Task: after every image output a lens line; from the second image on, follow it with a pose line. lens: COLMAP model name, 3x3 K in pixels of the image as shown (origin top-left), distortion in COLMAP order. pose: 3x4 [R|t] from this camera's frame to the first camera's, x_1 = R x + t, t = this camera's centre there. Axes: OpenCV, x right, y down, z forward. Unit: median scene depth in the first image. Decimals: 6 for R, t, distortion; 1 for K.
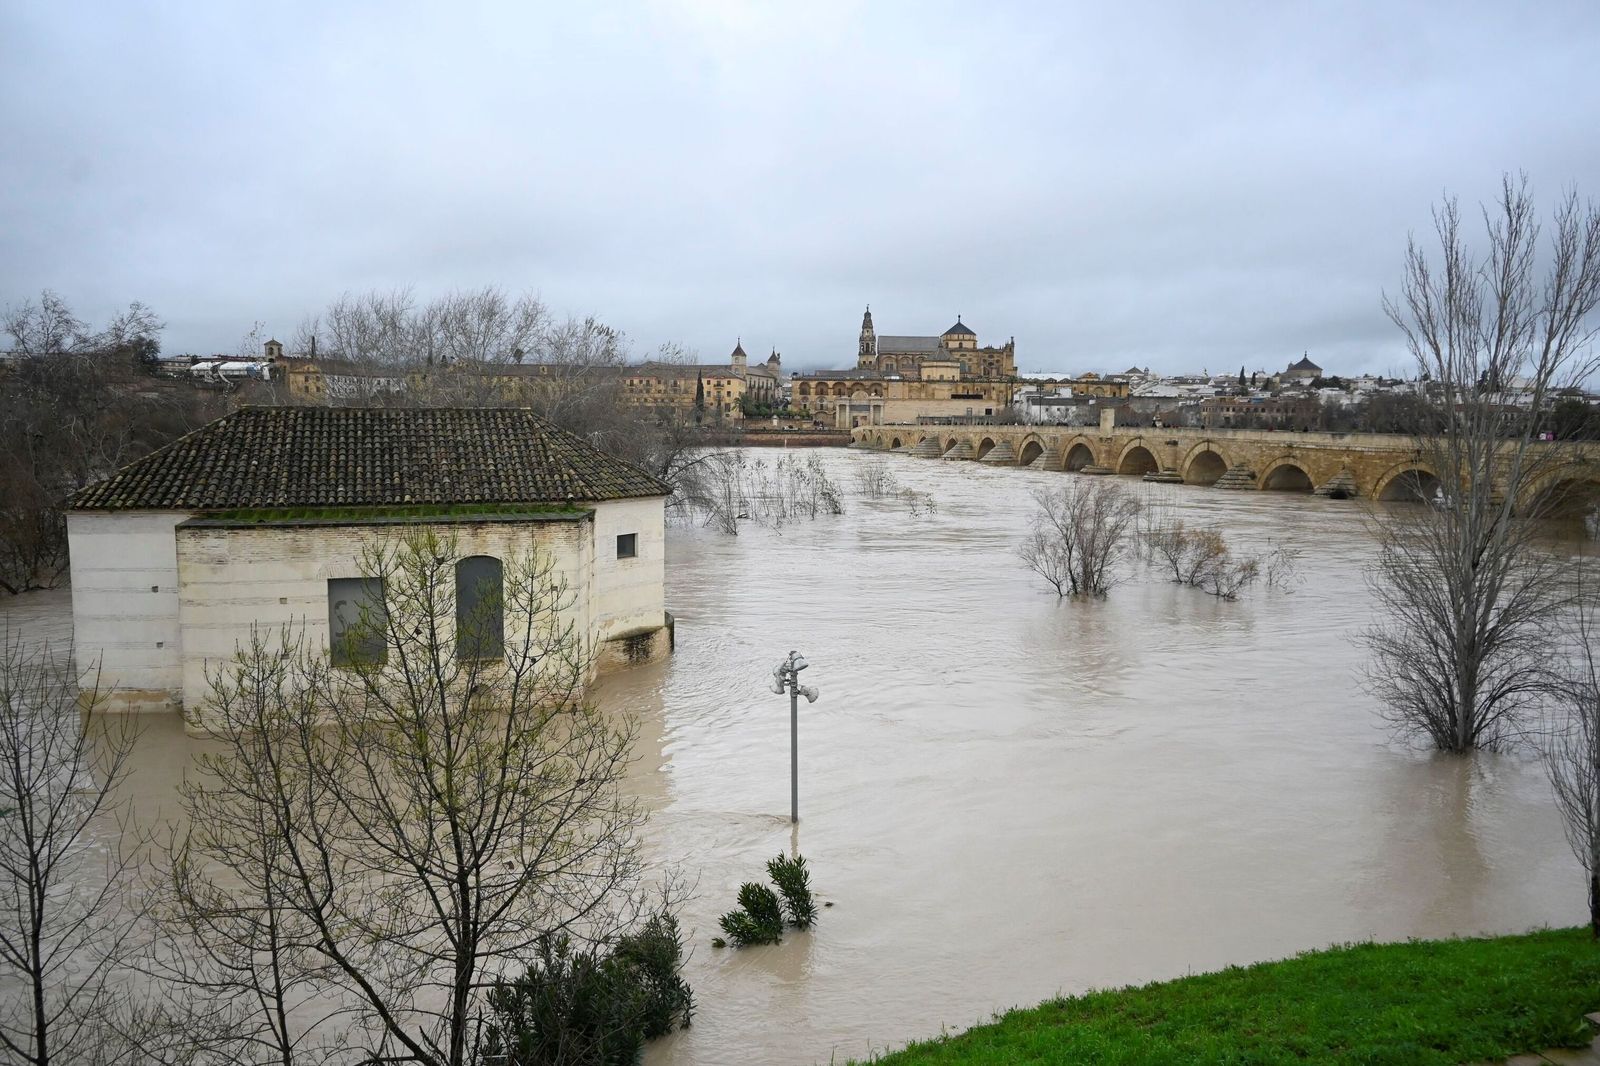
lens RADIAL K [[1082.6, 0, 797.8], [0, 1082.6, 526.3], [0, 0, 1]] dist [-0.002253, -0.000361]
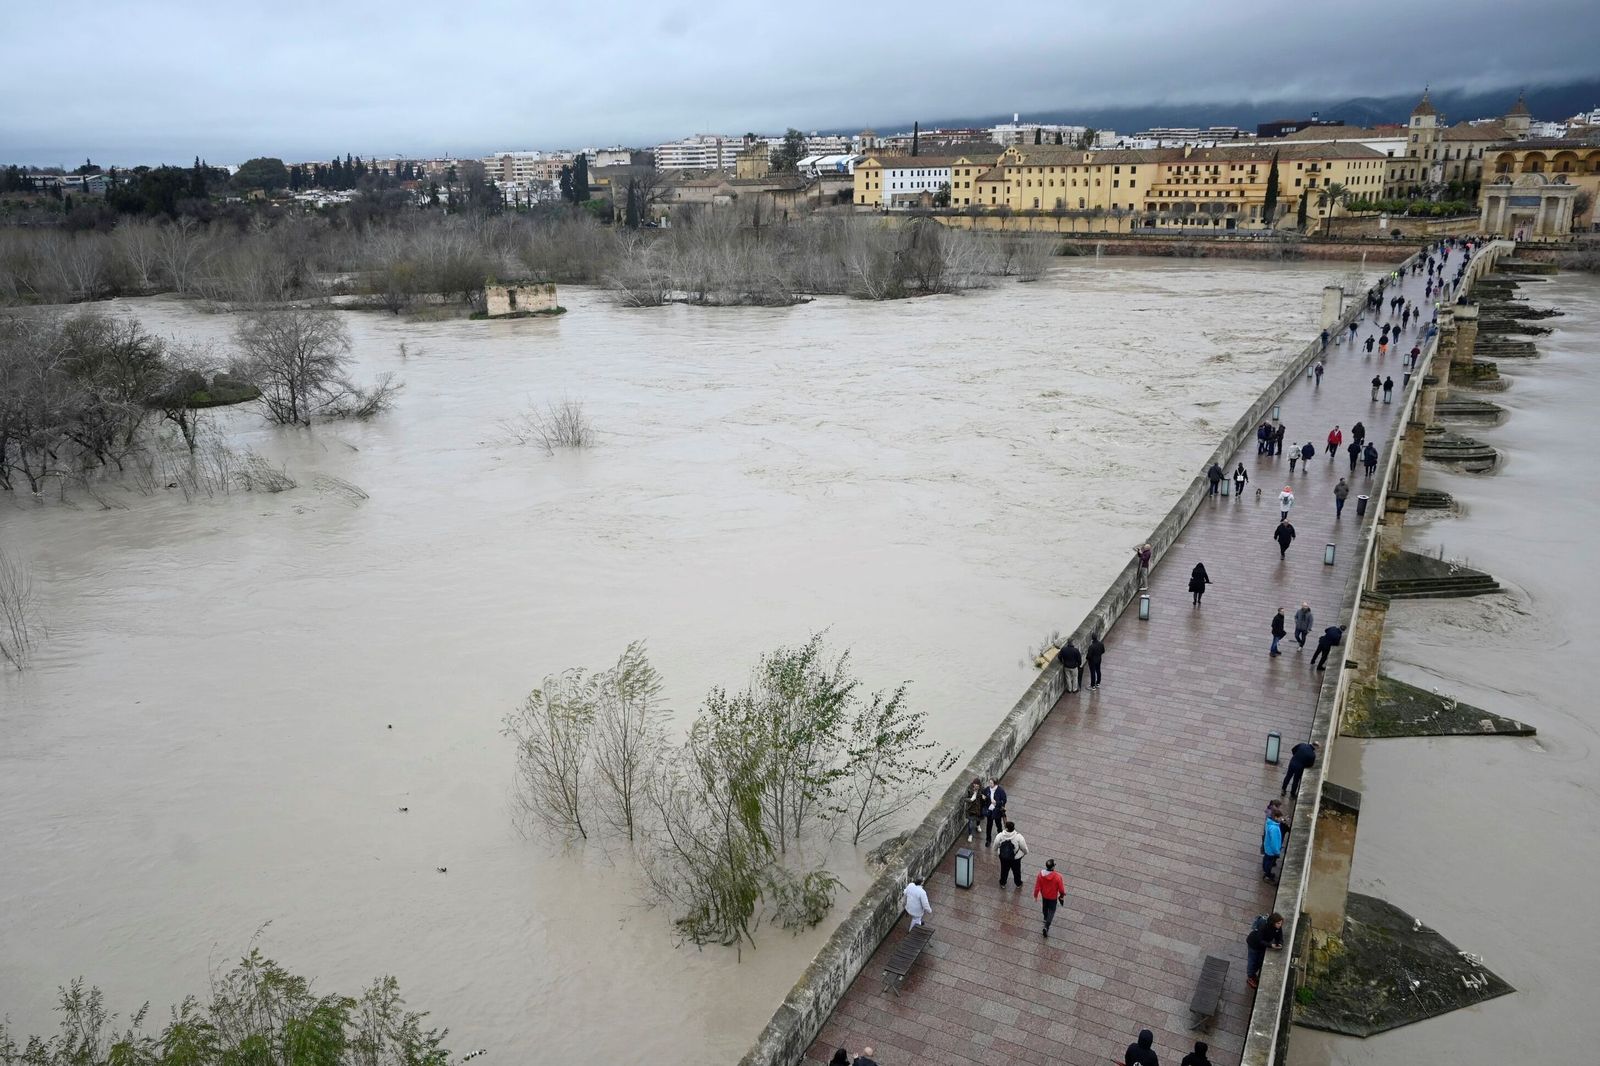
lens RADIAL K [[1188.0, 0, 783.4], [0, 1188.0, 522.0], [0, 0, 1]] dist [-0.003488, 0.007469]
pose [[0.726119, 0.172973, -0.665456, 0.437646], [-0.041649, 0.977127, 0.208540, -0.091150], [0.686307, -0.123710, 0.716714, 0.270419]]
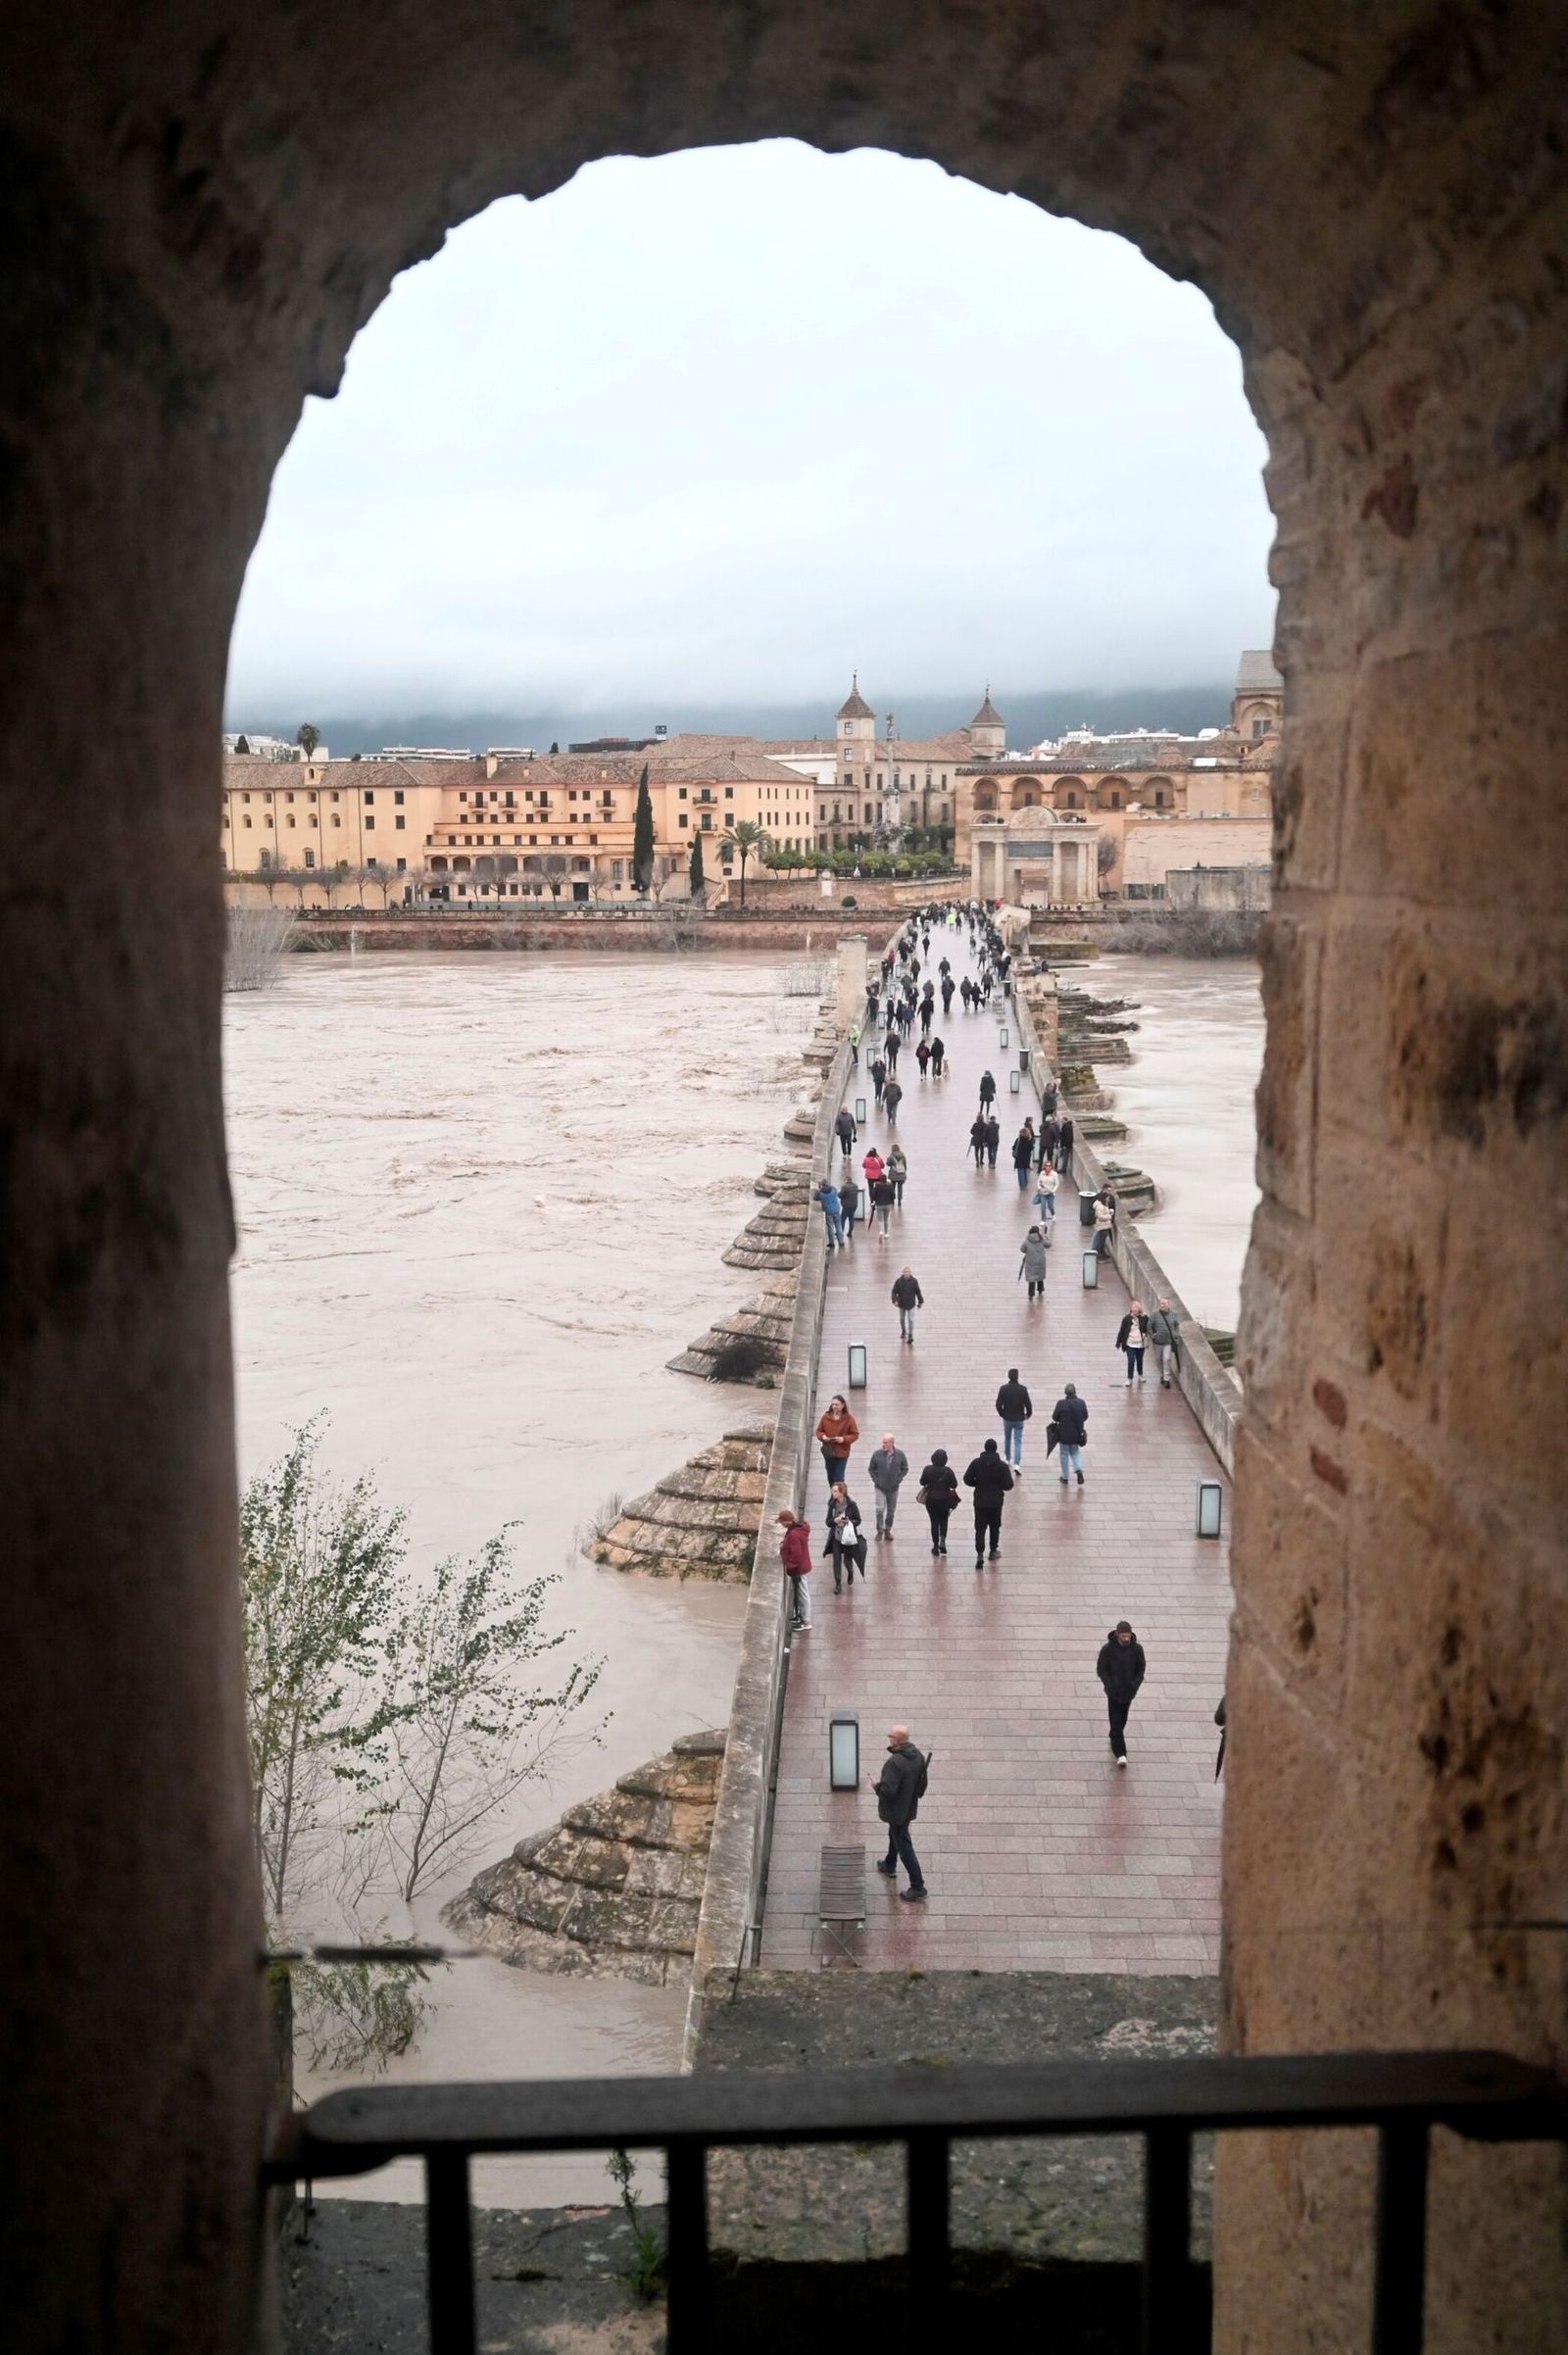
lens RADIAL K [[2321.1, 0, 778.4], [0, 2321.1, 1179.7], [0, 0, 1]] dist [0.007967, 0.000000]
pose [[0.955469, 0.026031, -0.293942, 0.403831], [-0.009134, 0.998233, 0.058711, -0.065376], [0.294951, -0.053412, 0.954018, 0.251070]]
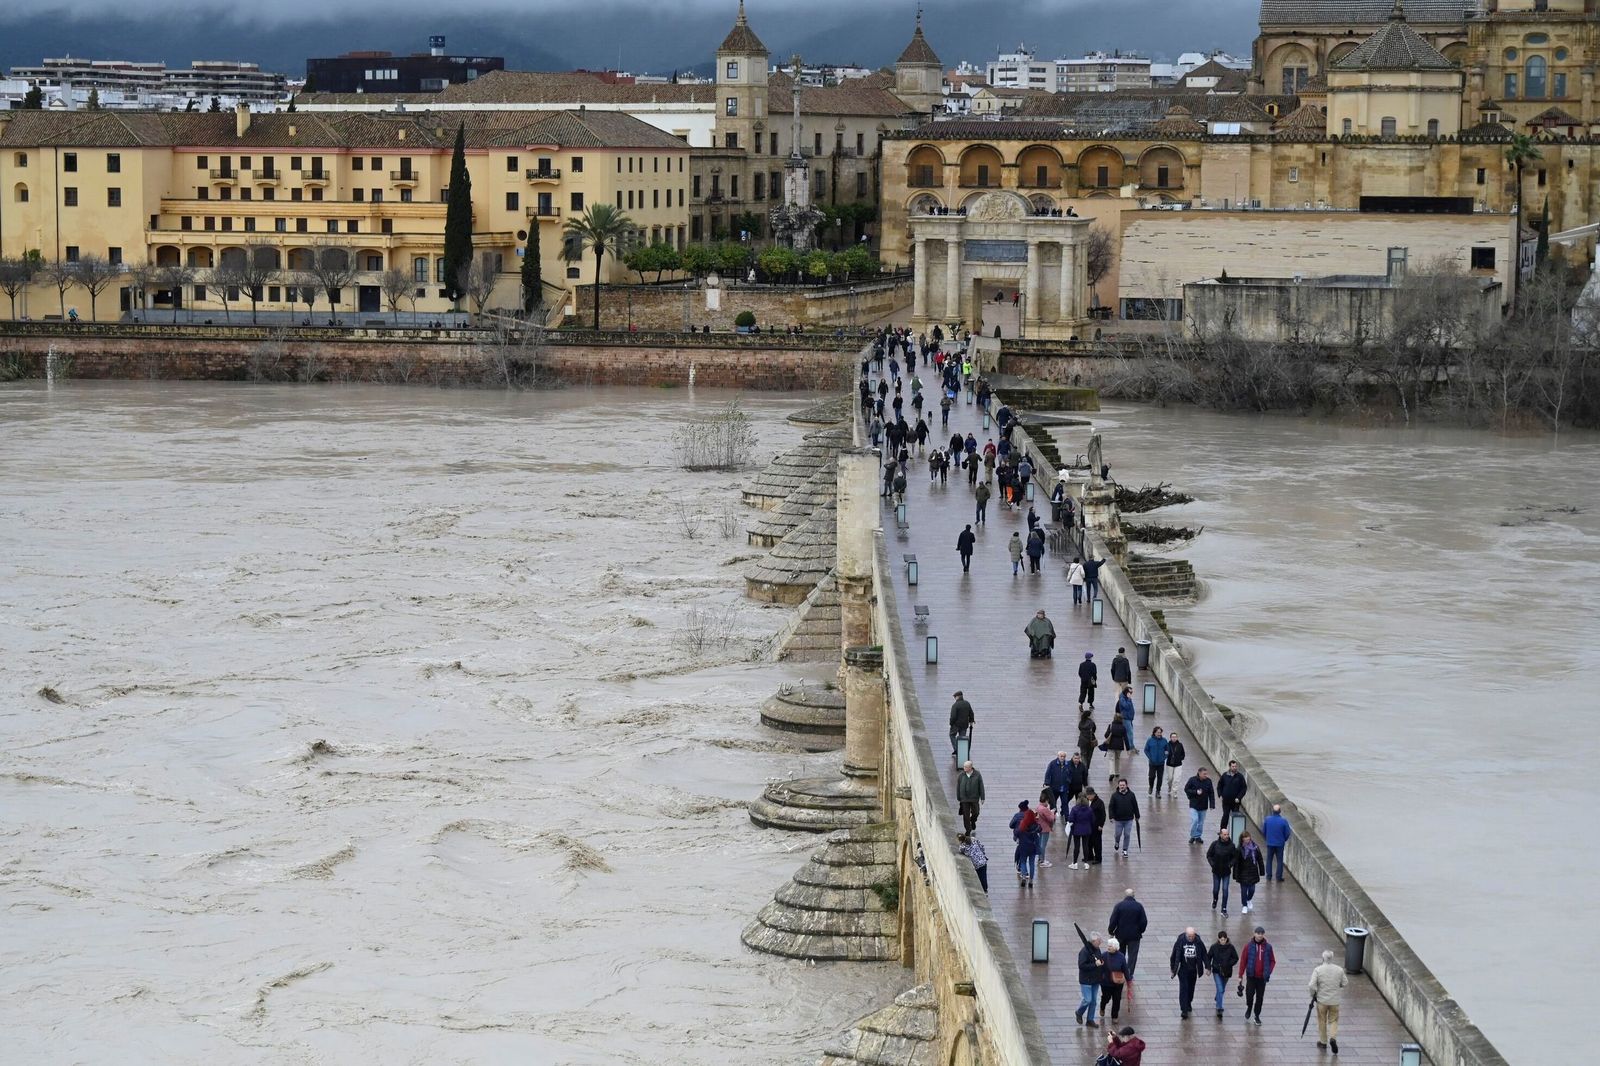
lens RADIAL K [[3245.1, 0, 778.4], [0, 3245.1, 520.6], [0, 0, 1]] dist [0.023548, 0.000000]
pose [[0.972054, 0.022835, -0.233644, 0.371139], [-0.019432, 0.999669, 0.016855, -0.089945], [0.233952, -0.011843, 0.972176, 0.236401]]
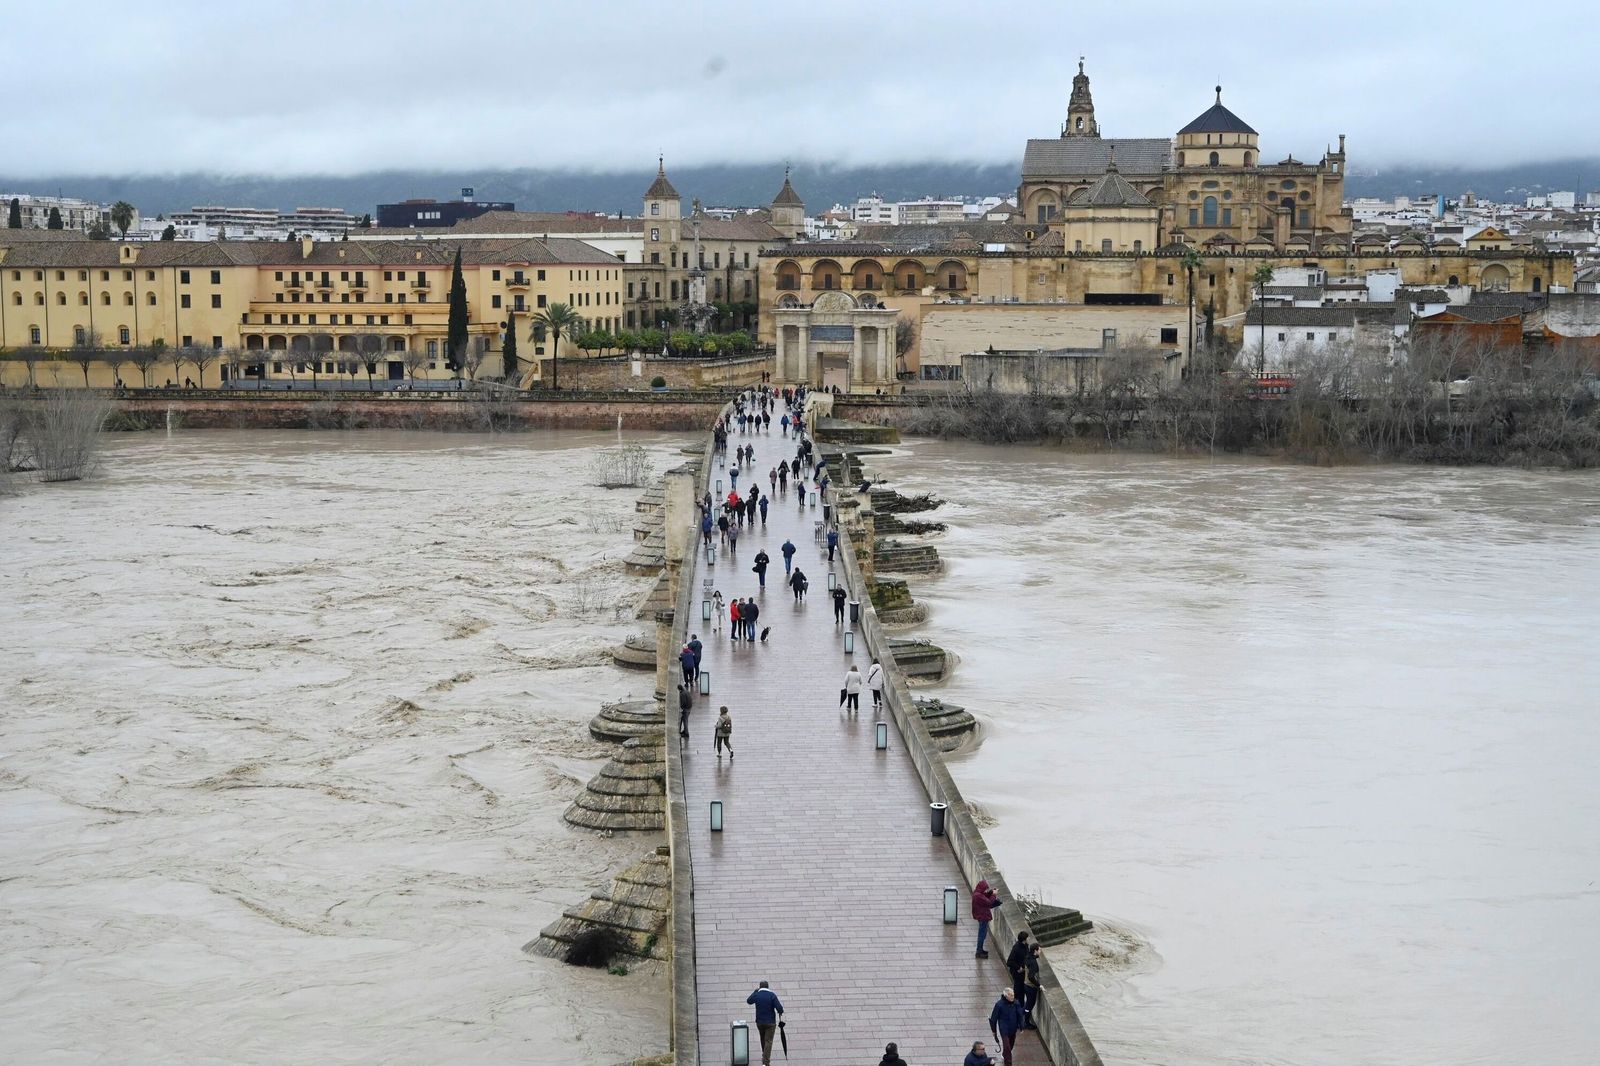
lens RADIAL K [[2243.7, 0, 799.8], [0, 2243.7, 532.2], [0, 0, 1]] dist [-0.005793, 0.000000]
pose [[0.979788, 0.012779, -0.199628, 0.395091], [-0.008845, 0.999749, 0.020588, -0.089410], [0.199841, -0.018406, 0.979655, 0.251569]]
